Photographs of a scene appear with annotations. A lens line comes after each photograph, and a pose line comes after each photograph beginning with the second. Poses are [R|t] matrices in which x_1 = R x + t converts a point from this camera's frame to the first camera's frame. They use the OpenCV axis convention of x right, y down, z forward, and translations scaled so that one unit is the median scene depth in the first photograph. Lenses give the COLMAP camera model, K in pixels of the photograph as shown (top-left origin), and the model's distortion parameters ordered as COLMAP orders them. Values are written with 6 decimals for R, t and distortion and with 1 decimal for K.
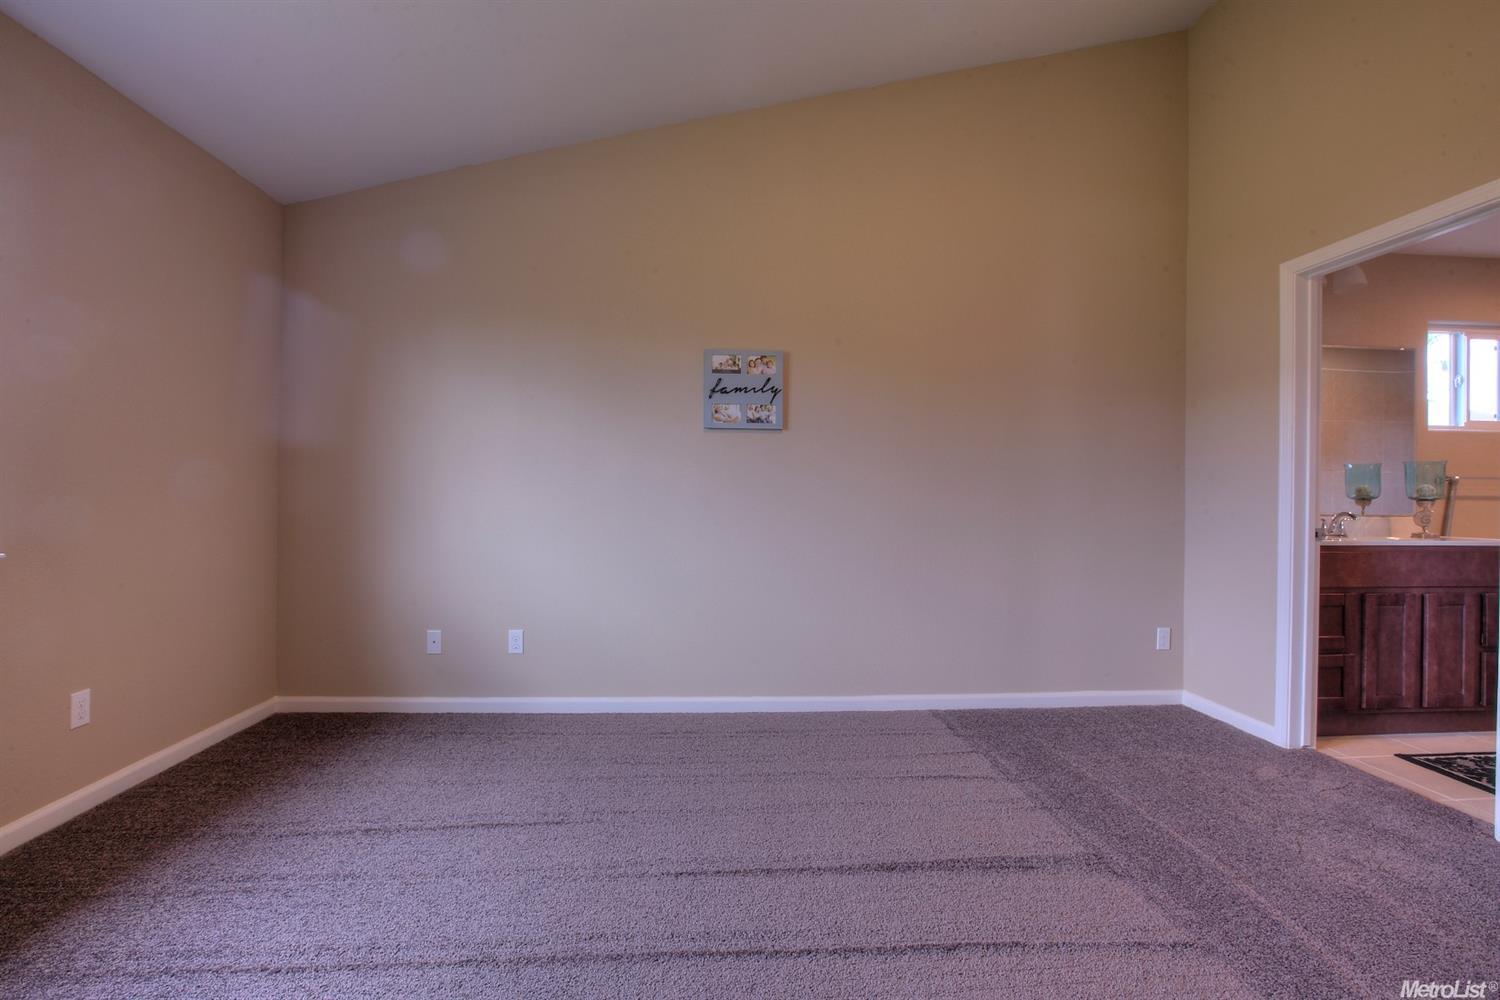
lens RADIAL K [[685.7, 0, 742.8], [0, 685.7, 492.5], [0, 0, 1]] dist [-0.046558, 0.013509]
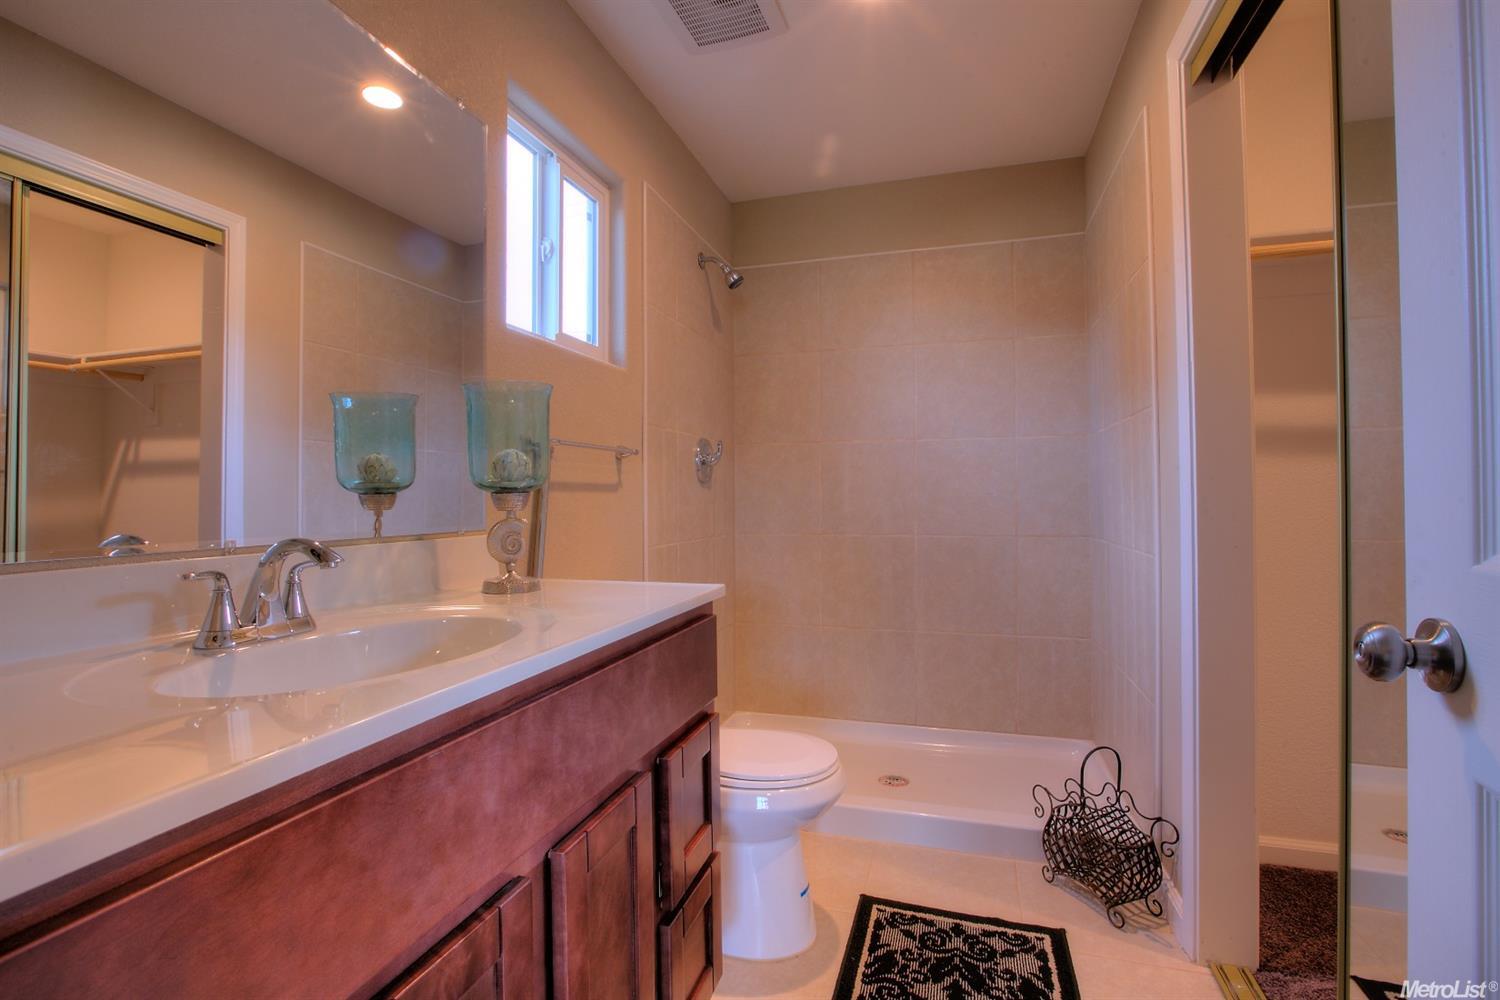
lens RADIAL K [[685.7, 0, 742.8], [0, 685.7, 492.5], [0, 0, 1]] dist [-0.046558, 0.013509]
pose [[0.363423, -0.005421, 0.931608, 0.673276], [0.007632, 0.999967, 0.002841, 0.011718], [-0.931593, 0.006078, 0.363453, 0.690705]]
